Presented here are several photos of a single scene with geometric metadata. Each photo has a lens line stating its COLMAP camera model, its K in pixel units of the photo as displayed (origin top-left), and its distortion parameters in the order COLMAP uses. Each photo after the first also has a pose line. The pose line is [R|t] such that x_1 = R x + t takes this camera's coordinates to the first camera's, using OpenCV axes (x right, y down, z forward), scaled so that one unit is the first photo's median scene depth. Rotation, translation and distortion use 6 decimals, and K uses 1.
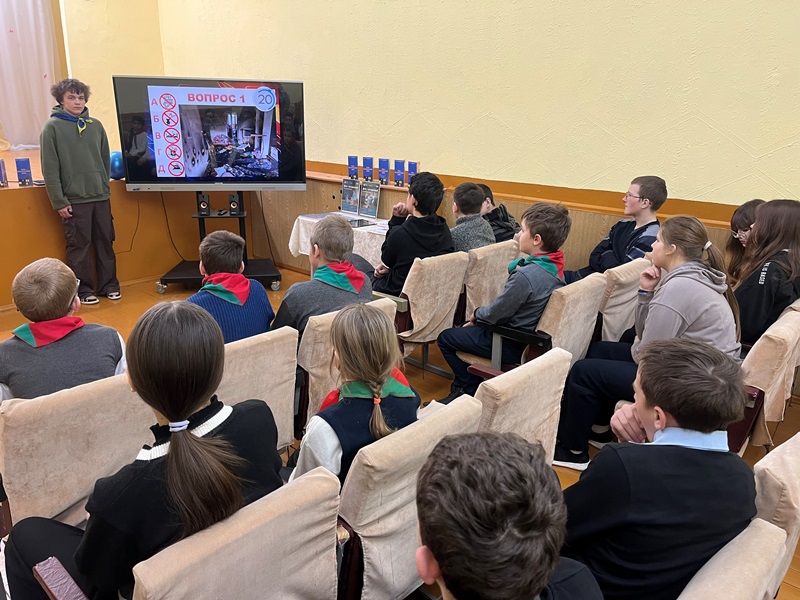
lens RADIAL K [[603.0, 0, 398.5], [0, 603.0, 302.4], [0, 0, 1]] dist [0.065220, -0.096857]
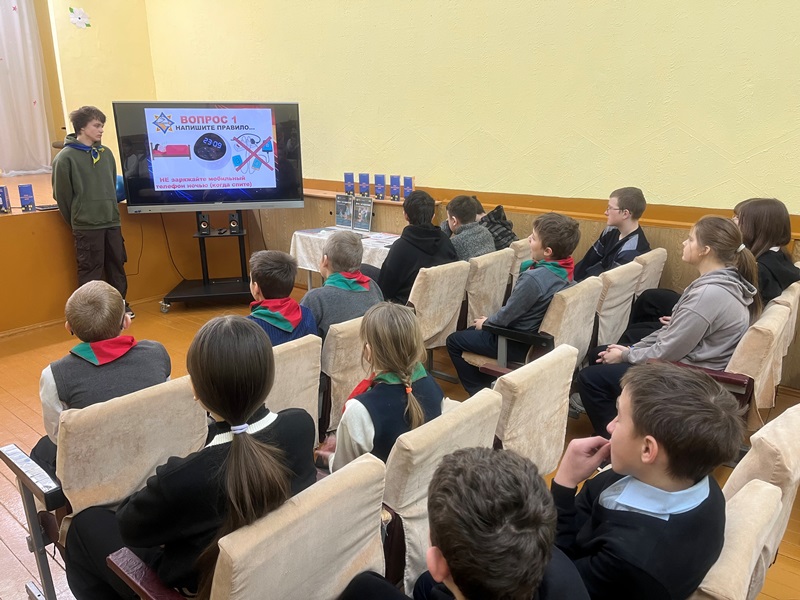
lens RADIAL K [[603.0, 0, 402.6], [0, 603.0, 304.9], [0, 0, 1]] dist [0.065220, -0.096857]
pose [[0.998966, -0.035220, 0.028745, -0.023364], [0.035754, 0.999194, -0.018262, 0.005739], [-0.028079, 0.019271, 0.999420, -0.032092]]
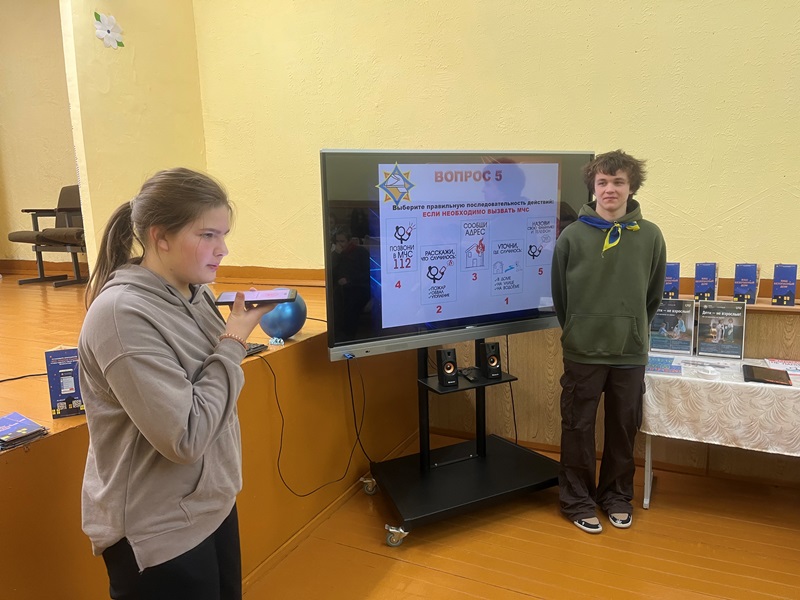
lens RADIAL K [[603.0, 0, 399.2], [0, 603.0, 297.5], [0, 0, 1]] dist [0.065220, -0.096857]
pose [[0.962892, -0.089547, 0.254600, -0.554144], [0.126508, 0.983050, -0.132698, -0.172328], [-0.238402, 0.159983, 0.957899, 0.512188]]
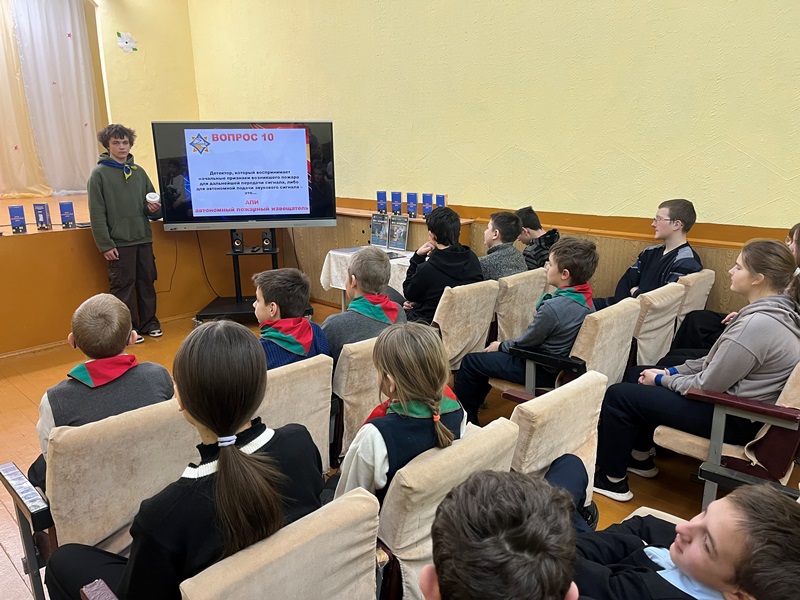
lens RADIAL K [[603.0, 0, 400.2], [0, 603.0, 304.6], [0, 0, 1]] dist [0.065220, -0.096857]
pose [[0.998800, -0.020295, -0.044562, -0.002611], [0.017828, 0.998323, -0.055074, 0.006580], [0.045605, 0.054213, 0.997487, -0.005896]]
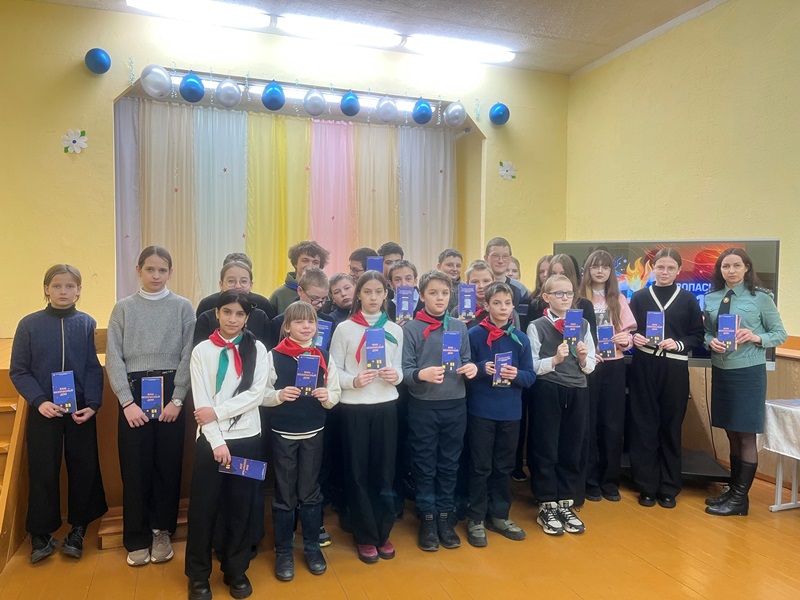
lens RADIAL K [[603.0, 0, 393.2], [0, 603.0, 301.8], [0, 0, 1]] dist [0.065220, -0.096857]
pose [[0.872787, 0.005846, -0.488066, -0.224675], [-0.137079, 0.962621, -0.233602, -0.023259], [0.468457, 0.270788, 0.840965, 0.101378]]
